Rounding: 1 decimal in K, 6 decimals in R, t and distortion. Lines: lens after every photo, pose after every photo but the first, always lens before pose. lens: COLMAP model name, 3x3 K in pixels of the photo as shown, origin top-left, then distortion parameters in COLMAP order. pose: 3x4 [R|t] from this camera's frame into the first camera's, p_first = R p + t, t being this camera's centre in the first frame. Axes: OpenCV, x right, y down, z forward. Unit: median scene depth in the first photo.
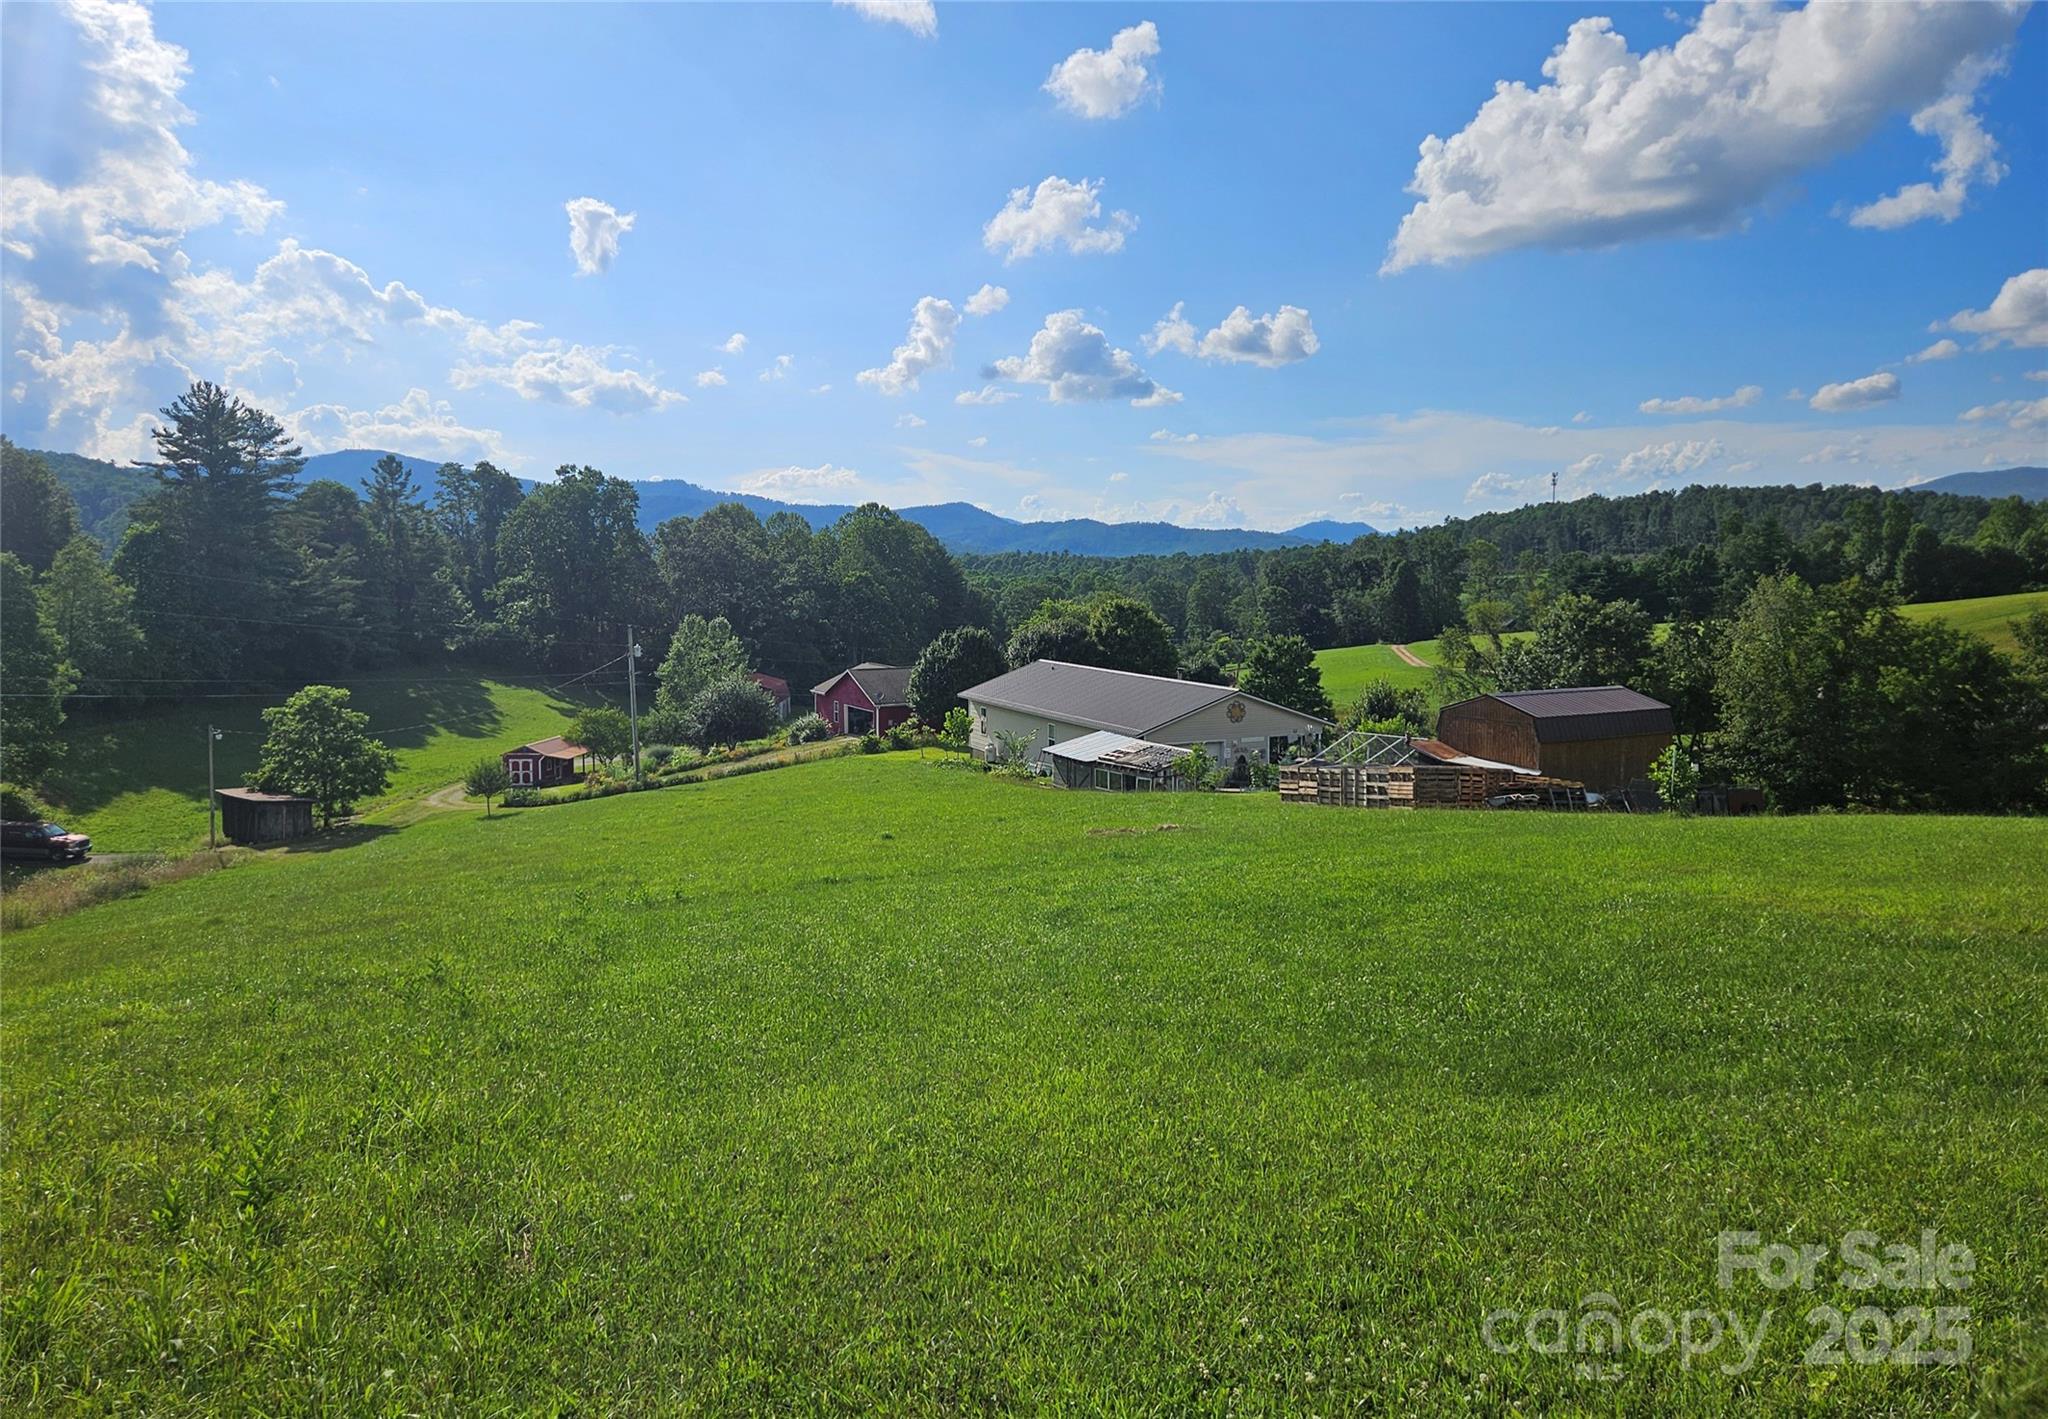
lens RADIAL K [[1418.3, 0, 965.7], [0, 1418.3, 649.8], [0, 0, 1]] dist [0.046771, -0.004205]
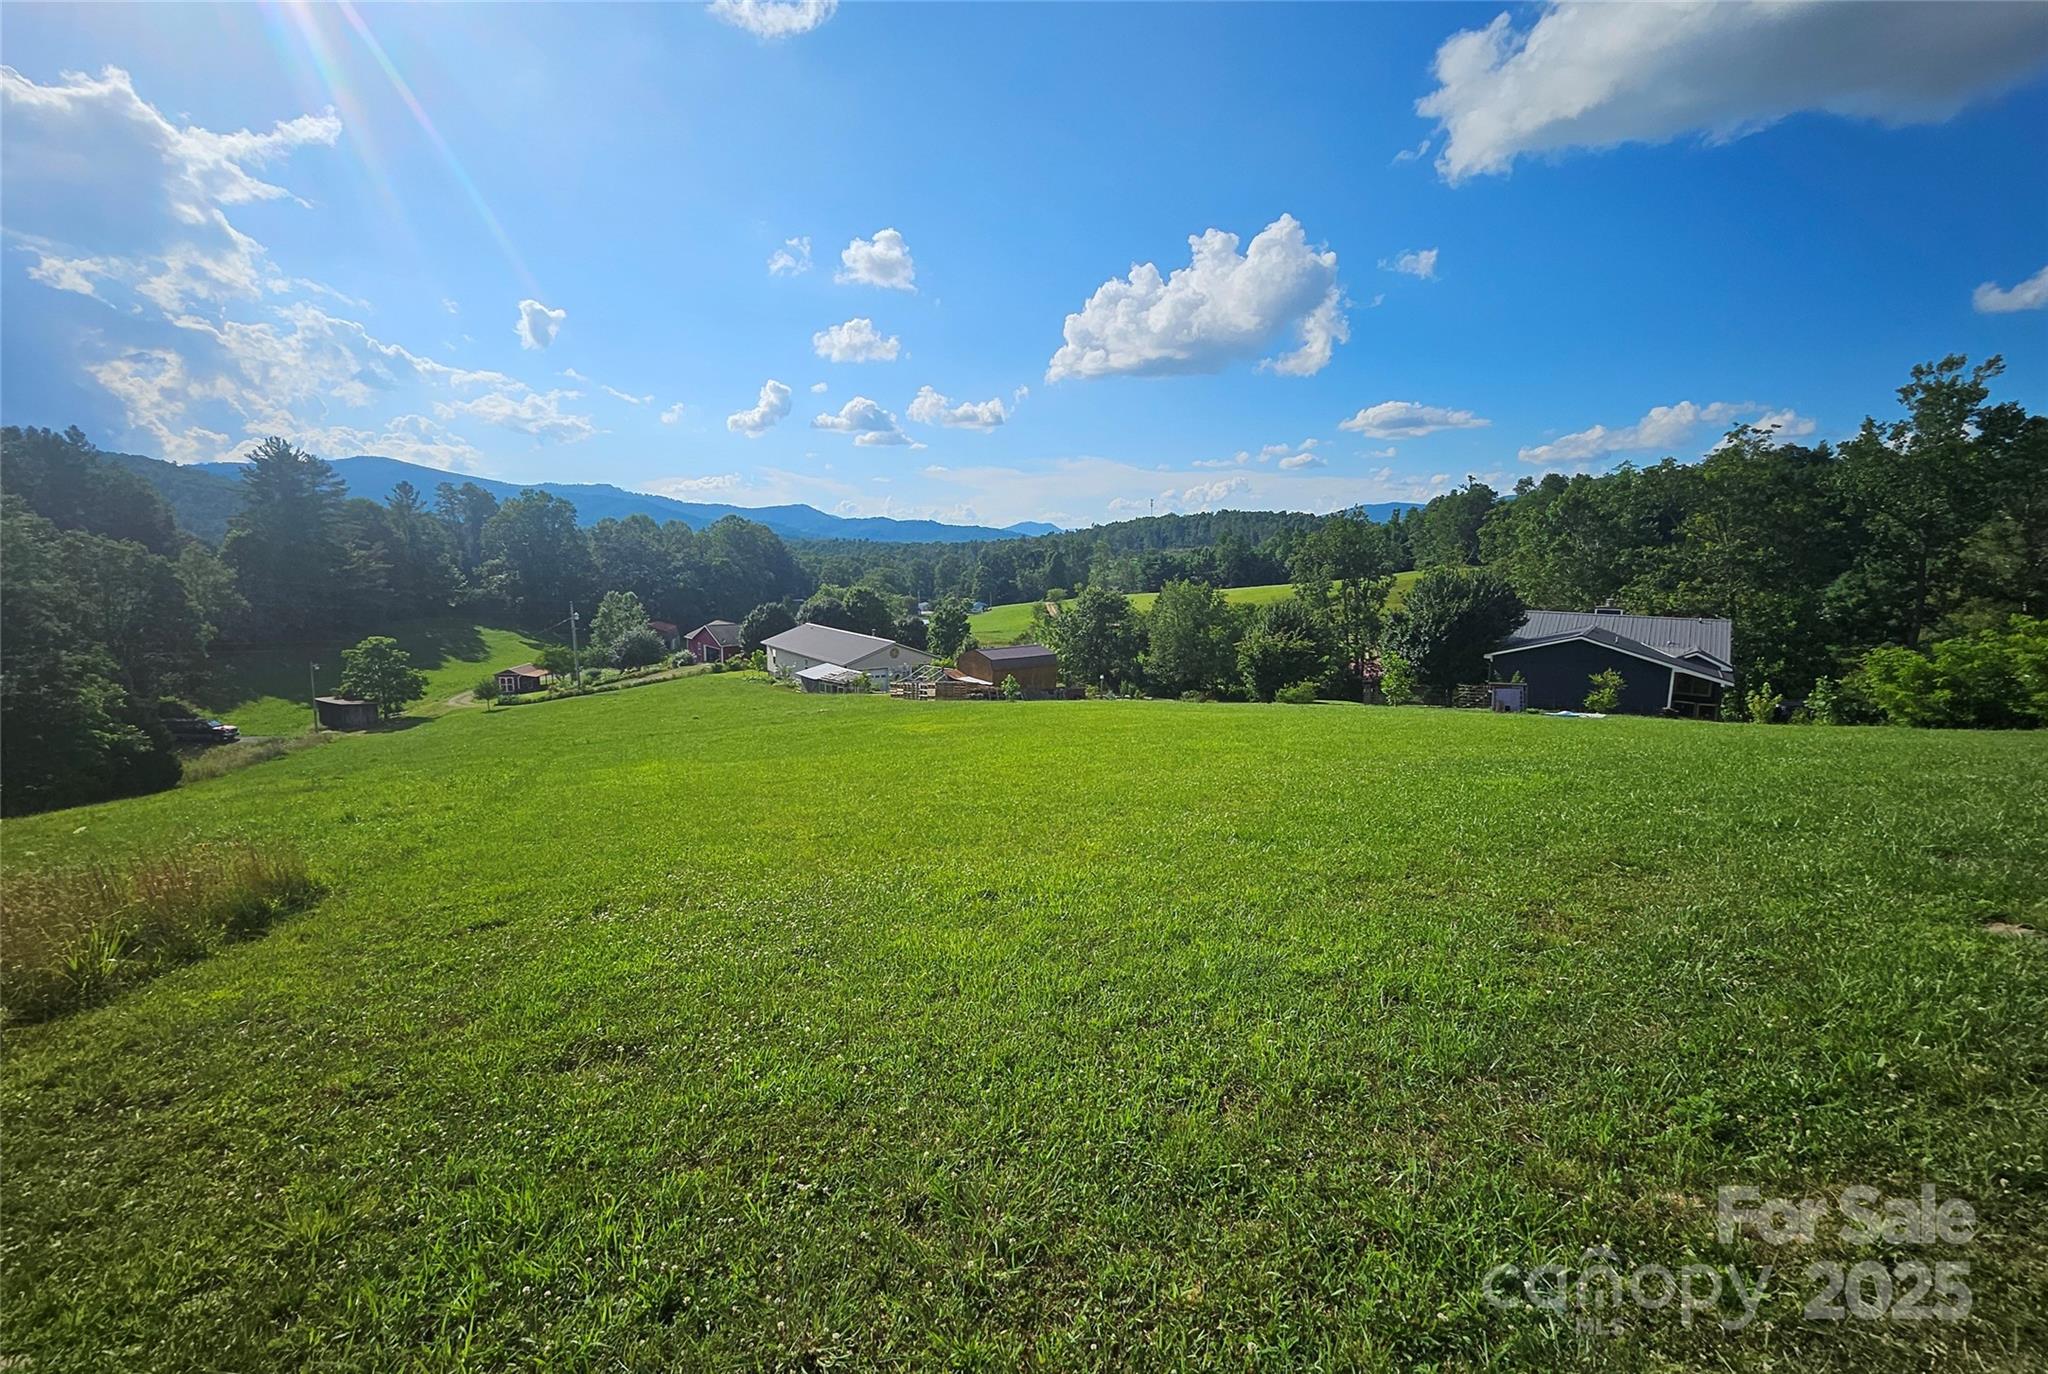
lens RADIAL K [[881.7, 0, 1000.2], [0, 881.7, 675.8], [0, 0, 1]] dist [0.002157, -0.000411]
pose [[0.977018, -0.012714, 0.212778, 0.030628], [-0.005766, 0.996278, 0.086004, -0.014471], [-0.213079, -0.085254, 0.973308, -0.115444]]
